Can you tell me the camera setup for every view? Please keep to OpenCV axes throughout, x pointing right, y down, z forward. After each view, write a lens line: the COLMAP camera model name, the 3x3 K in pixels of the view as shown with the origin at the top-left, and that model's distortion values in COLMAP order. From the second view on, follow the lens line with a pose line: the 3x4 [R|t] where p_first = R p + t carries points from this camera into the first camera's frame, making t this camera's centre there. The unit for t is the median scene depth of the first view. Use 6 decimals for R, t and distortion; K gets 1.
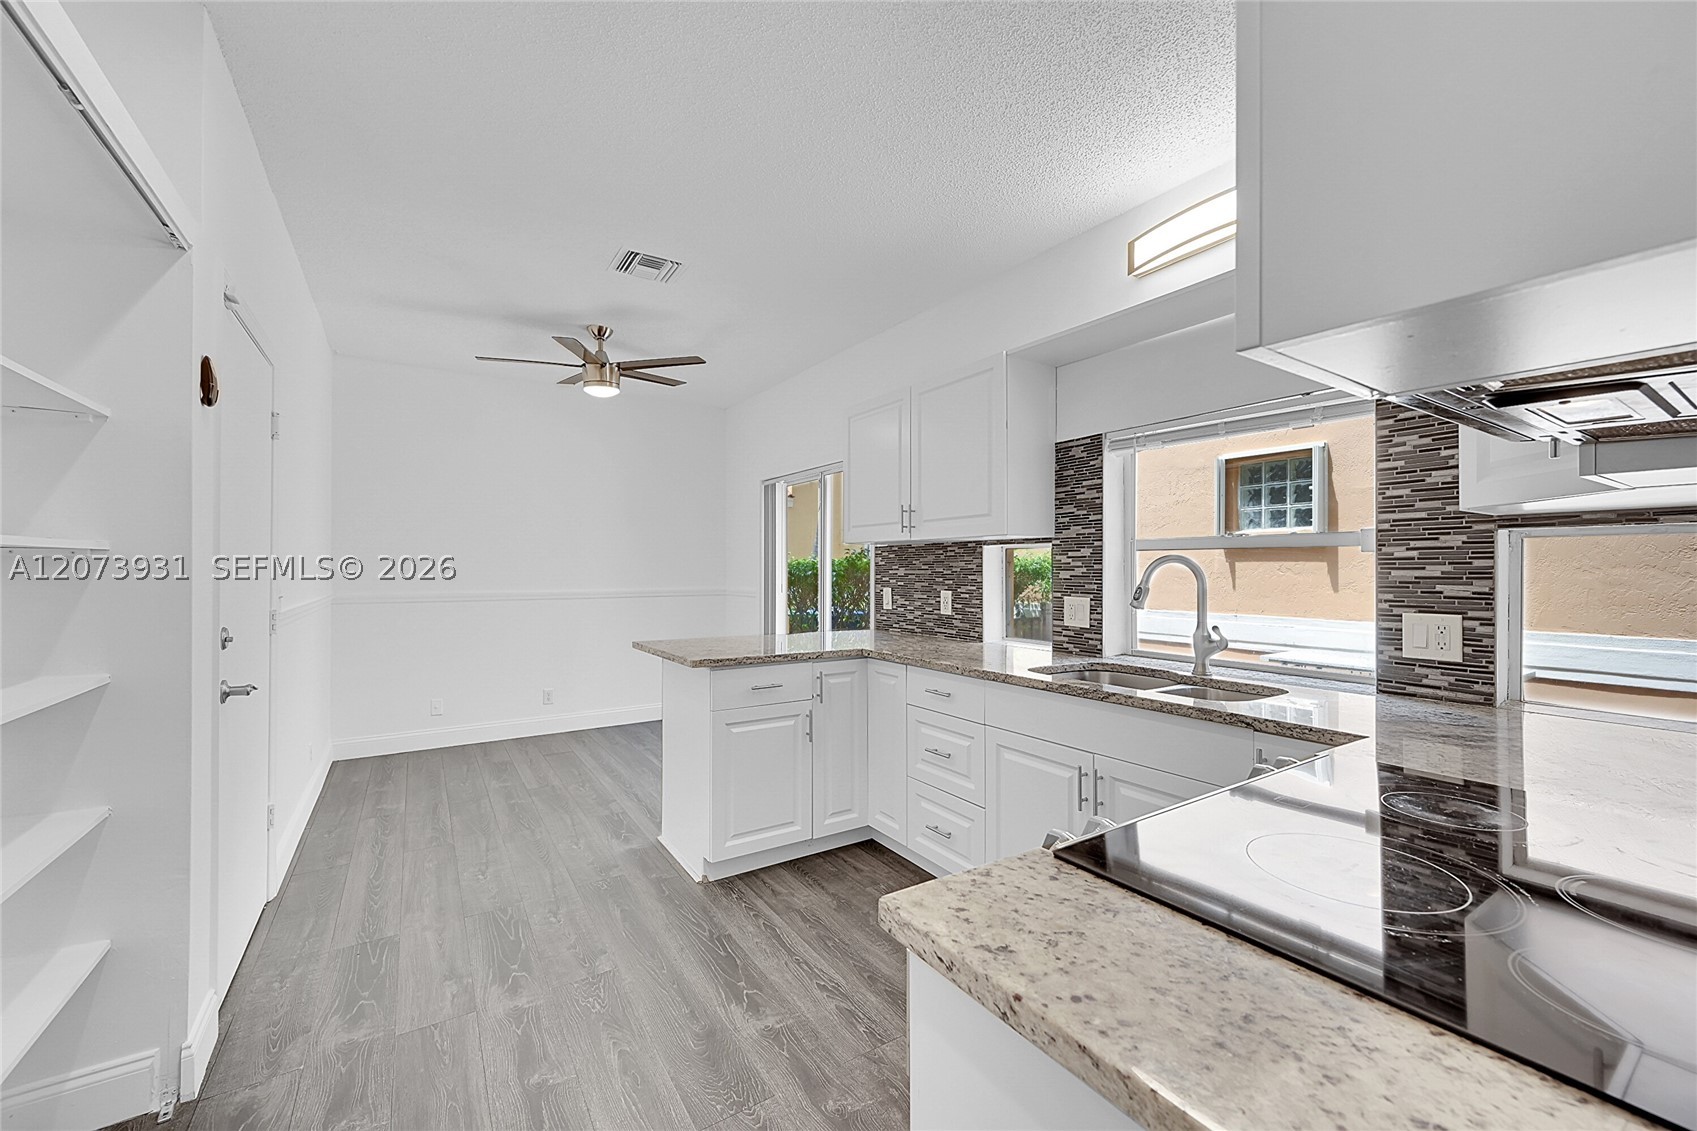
lens RADIAL K [[668.4, 0, 845.6], [0, 668.4, 565.0], [0, 0, 1]] dist [-0.000923, 0.000498]
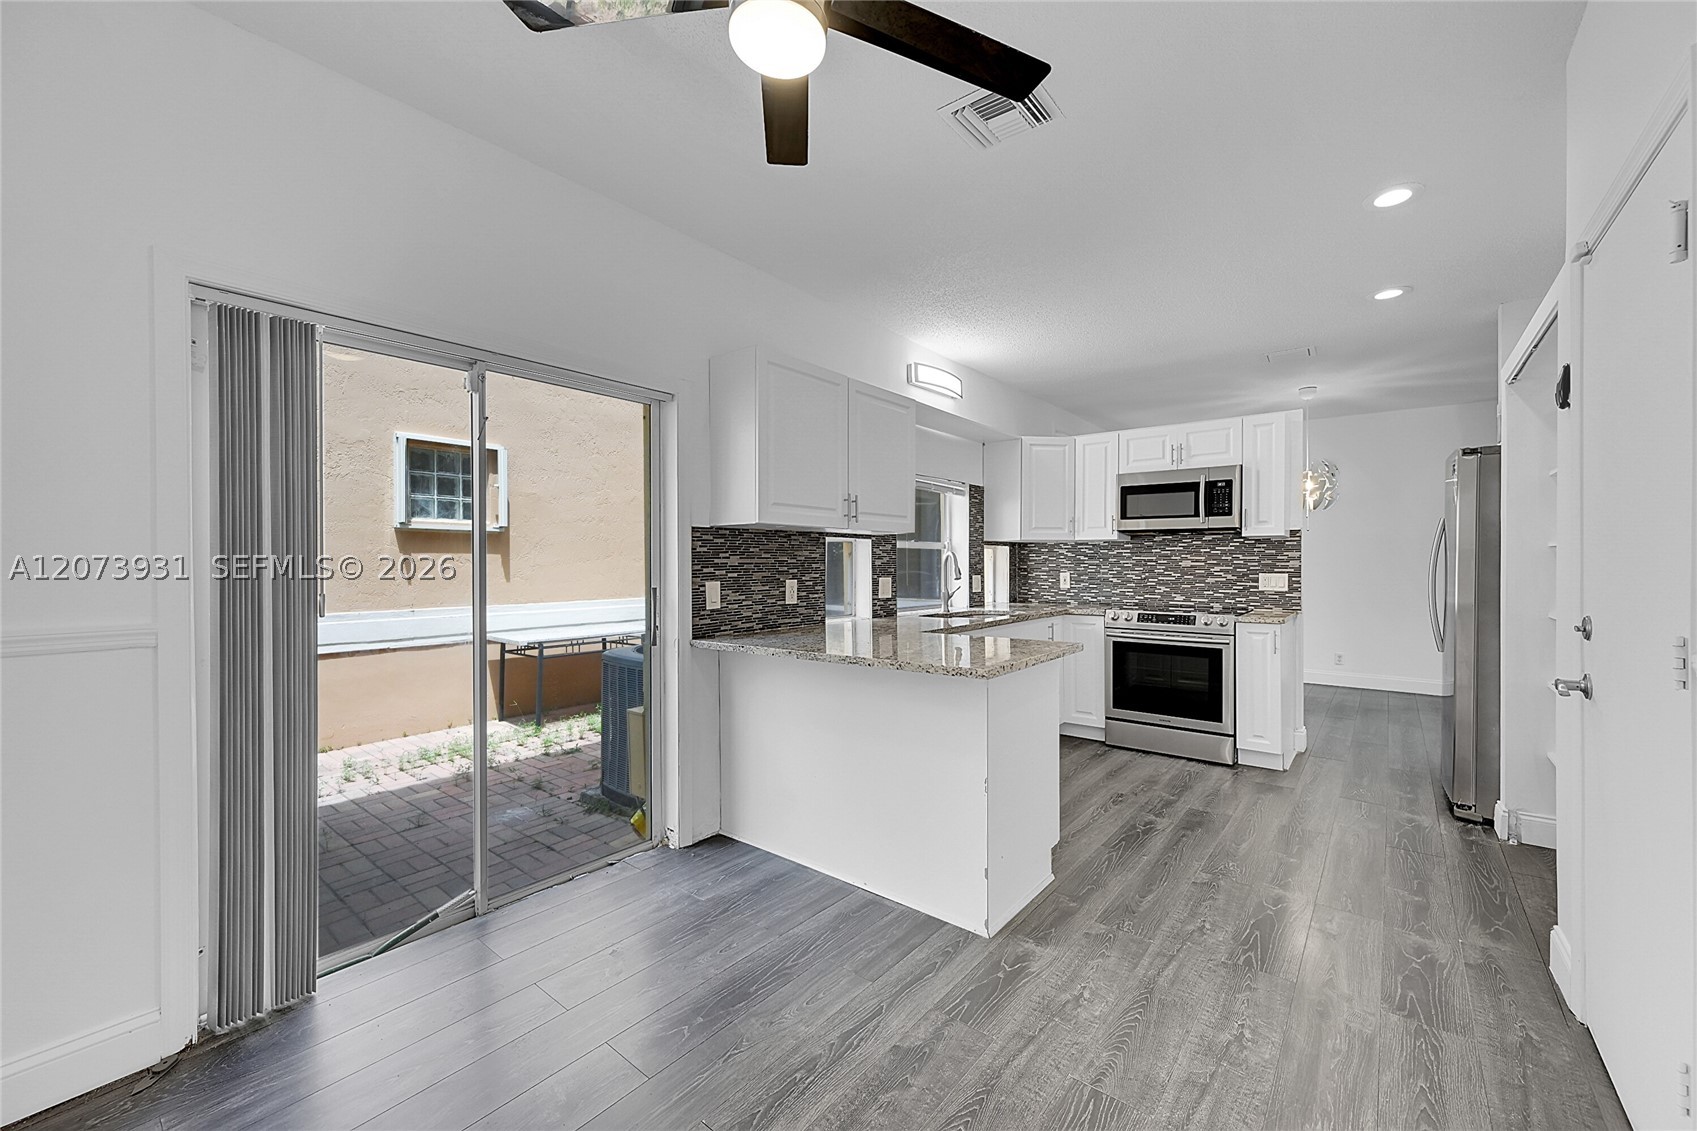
lens RADIAL K [[668.4, 0, 845.6], [0, 668.4, 565.0], [0, 0, 1]] dist [-0.000923, 0.000498]
pose [[-0.308603, -0.004272, 0.951181, -0.980508], [-0.004274, 0.999986, 0.003105, 0.016100], [-0.951181, -0.003107, -0.308617, 1.483603]]
